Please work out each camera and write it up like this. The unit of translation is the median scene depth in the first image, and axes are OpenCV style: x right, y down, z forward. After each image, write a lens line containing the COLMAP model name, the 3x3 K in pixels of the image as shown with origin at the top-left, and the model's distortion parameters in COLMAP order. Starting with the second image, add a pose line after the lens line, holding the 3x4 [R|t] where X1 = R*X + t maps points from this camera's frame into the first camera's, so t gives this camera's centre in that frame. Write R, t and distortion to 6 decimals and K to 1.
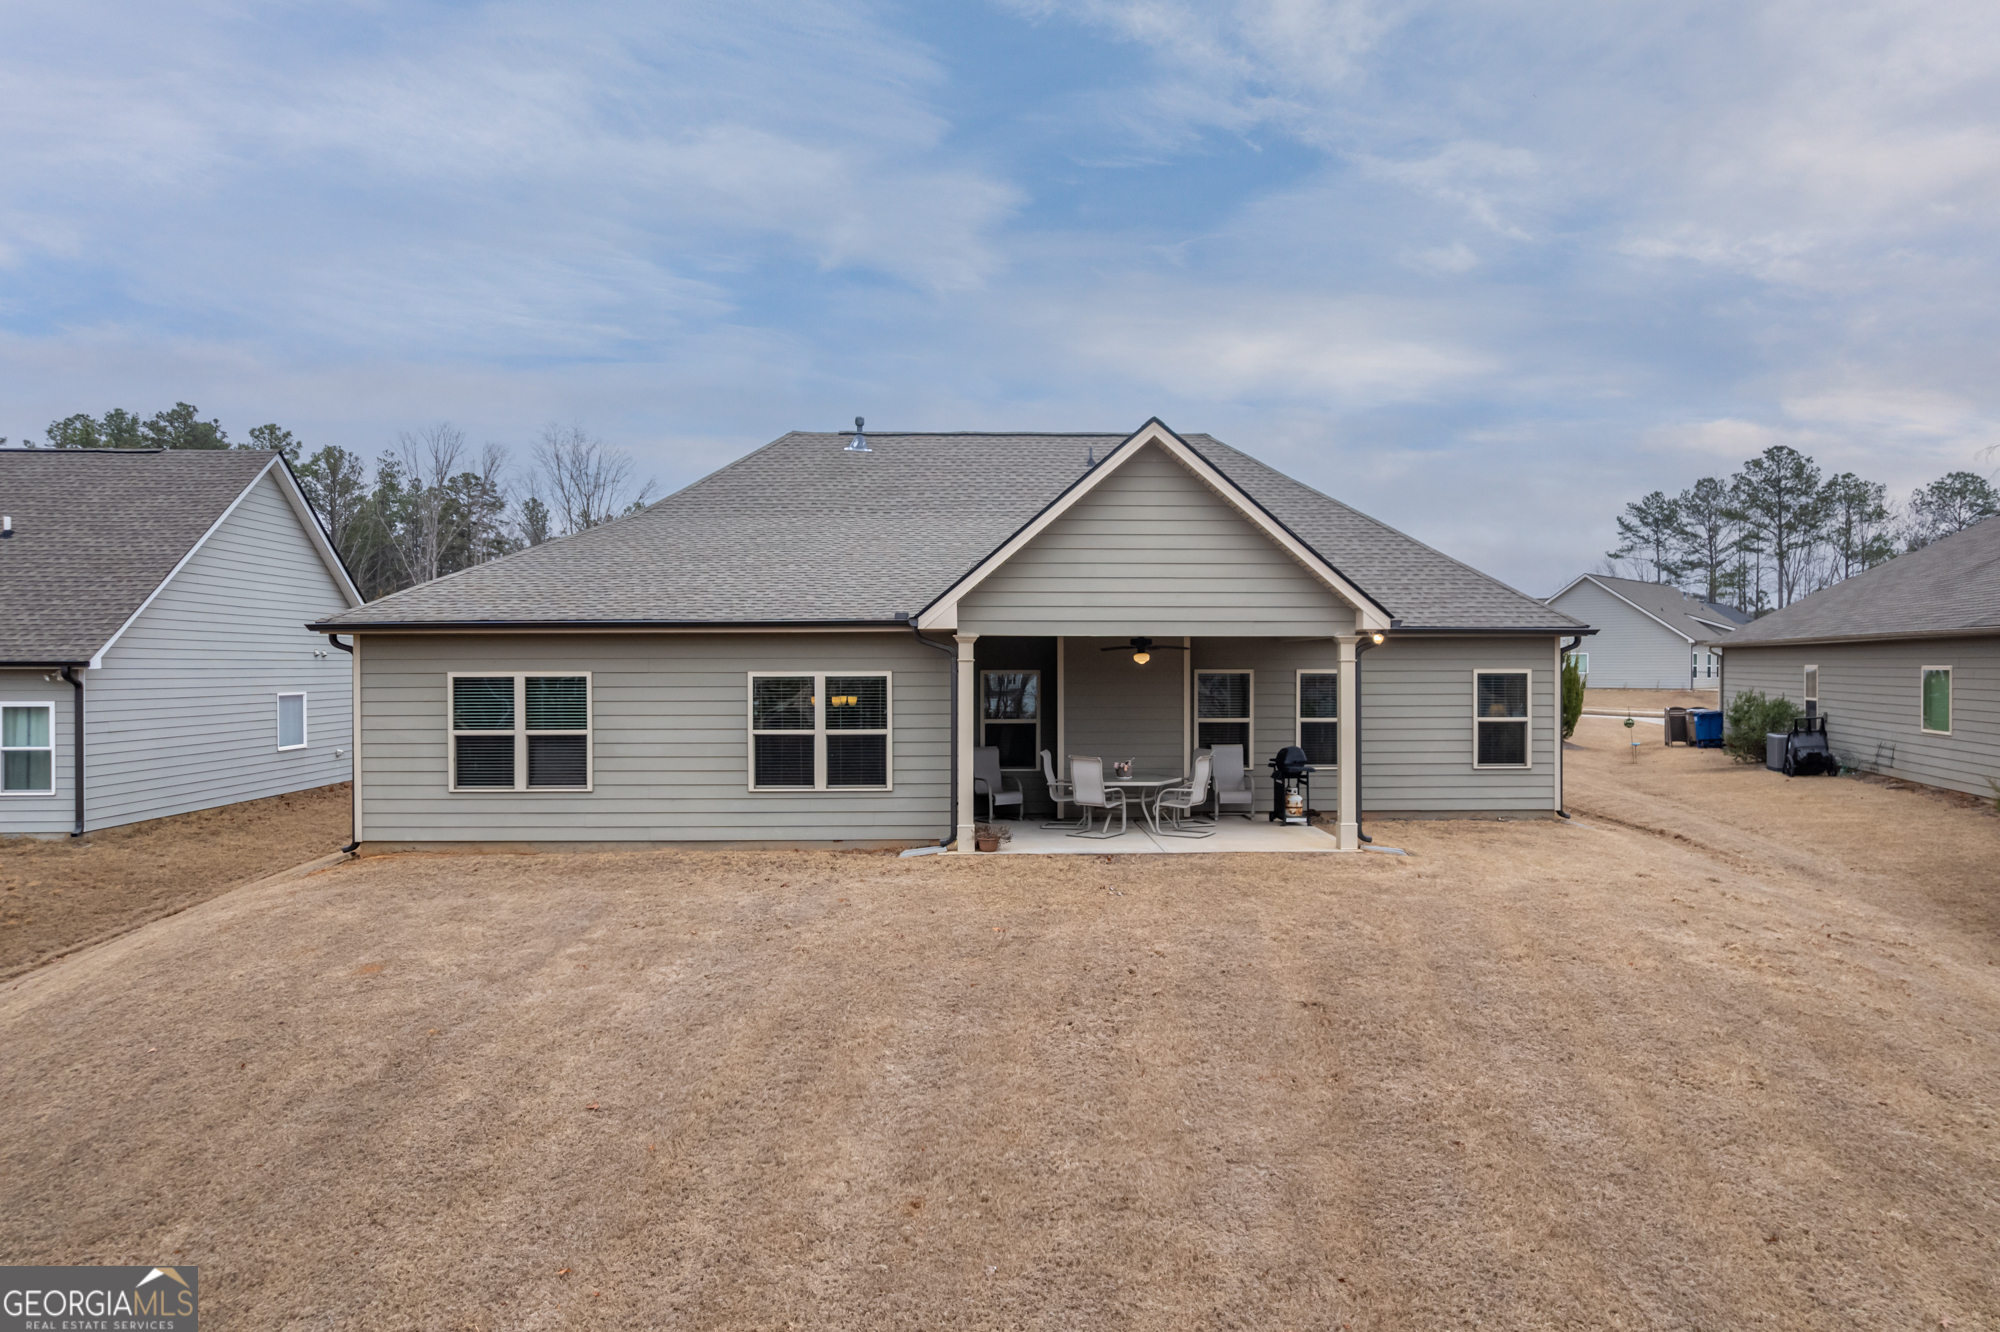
lens RADIAL K [[1260.2, 0, 1000.0], [0, 1260.2, 666.0], [0, 0, 1]] dist [-0.066524, 0.059177]
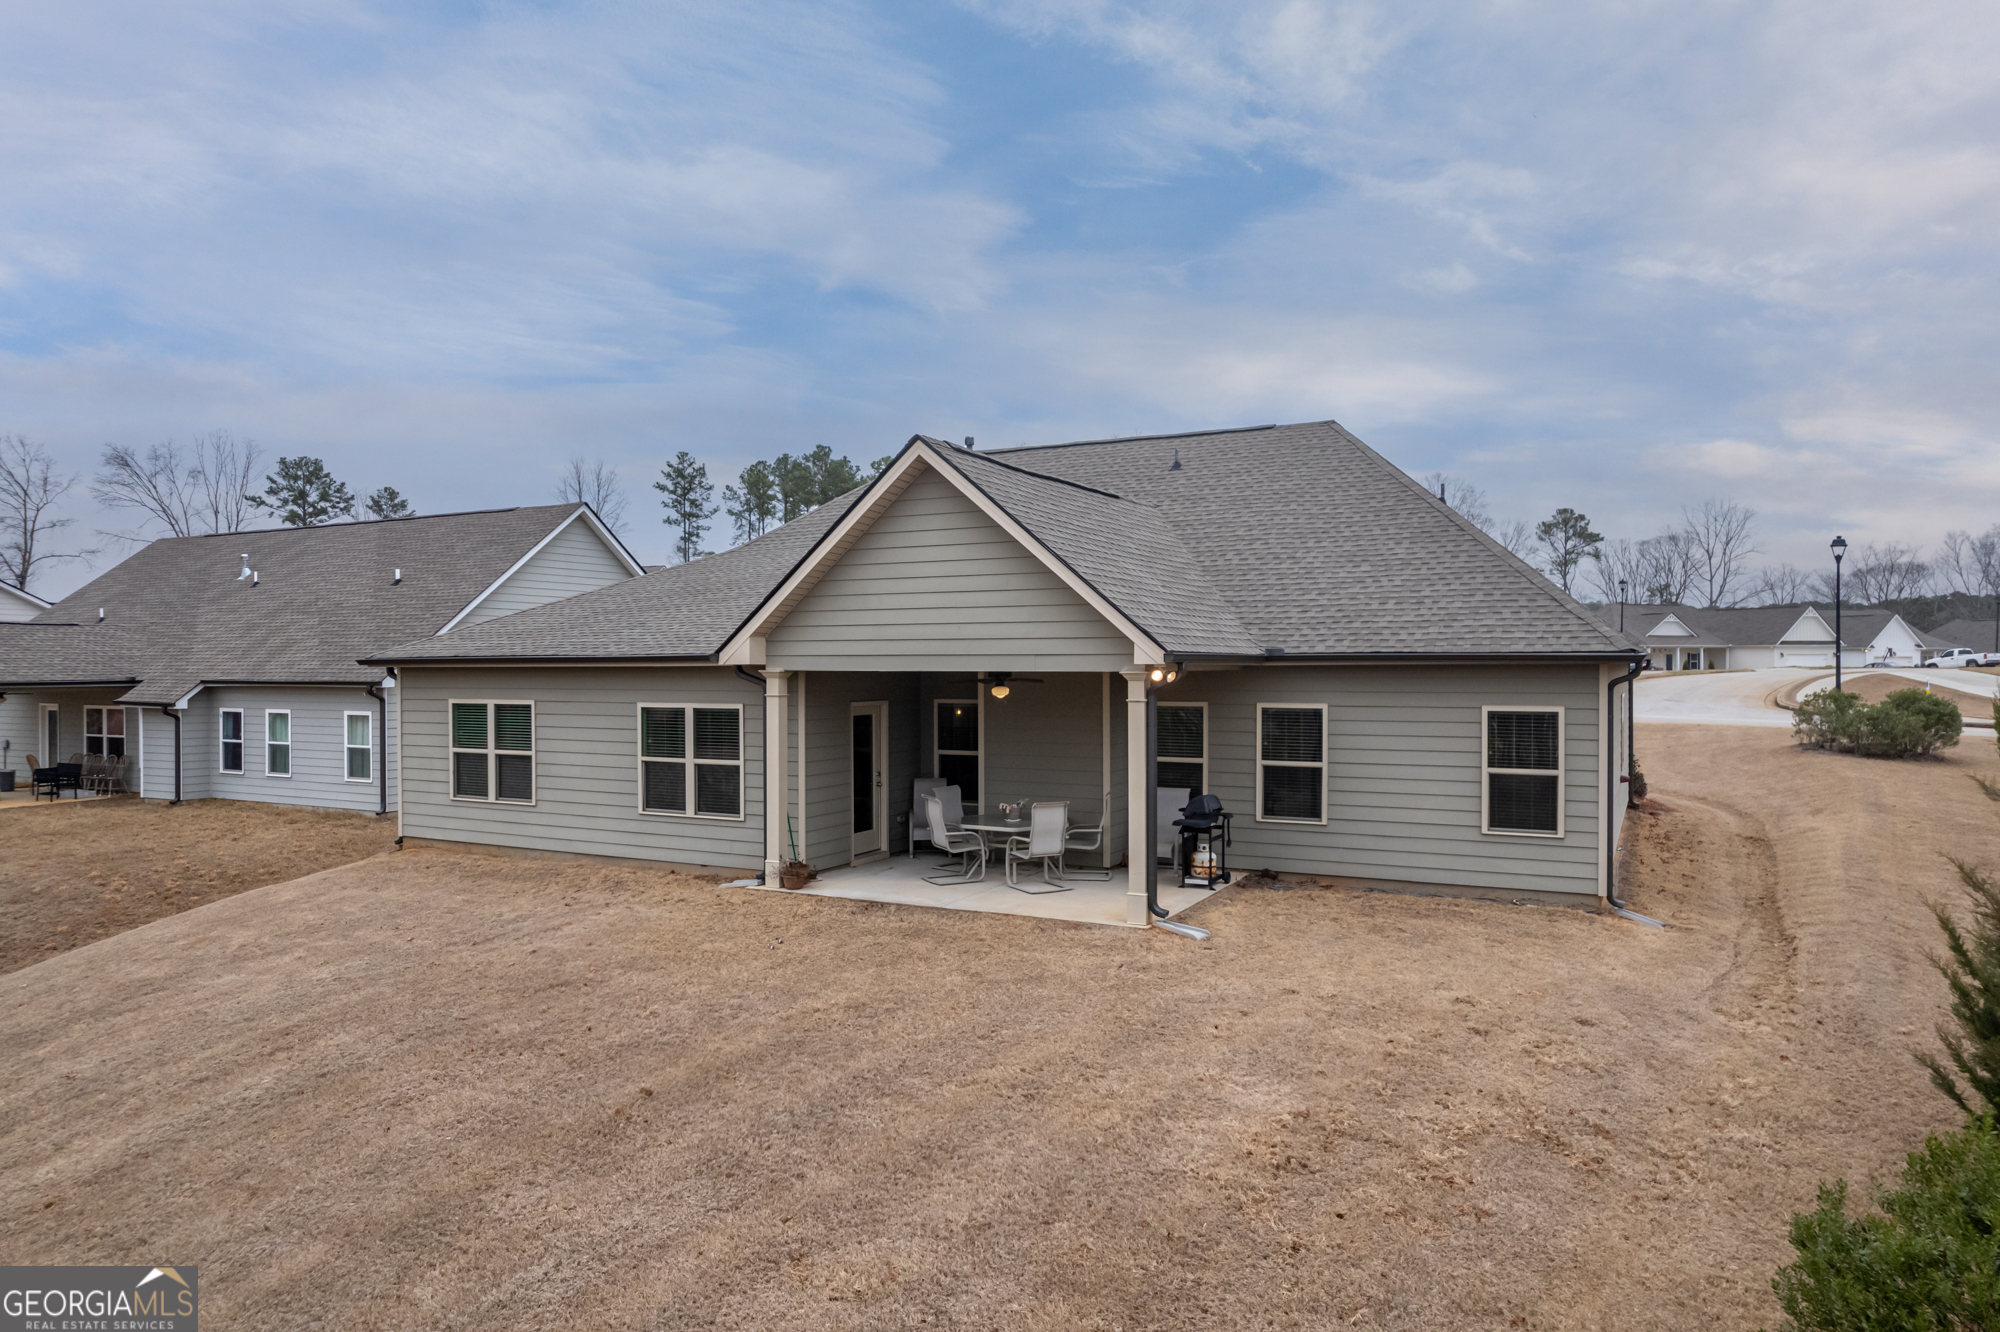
lens RADIAL K [[1260.2, 0, 1000.0], [0, 1260.2, 666.0], [0, 0, 1]] dist [-0.066524, 0.059177]
pose [[0.876742, 0.000863, -0.480960, 0.587156], [0.000294, 0.999997, 0.002331, -0.028915], [0.480961, -0.002185, 0.876740, 0.205632]]
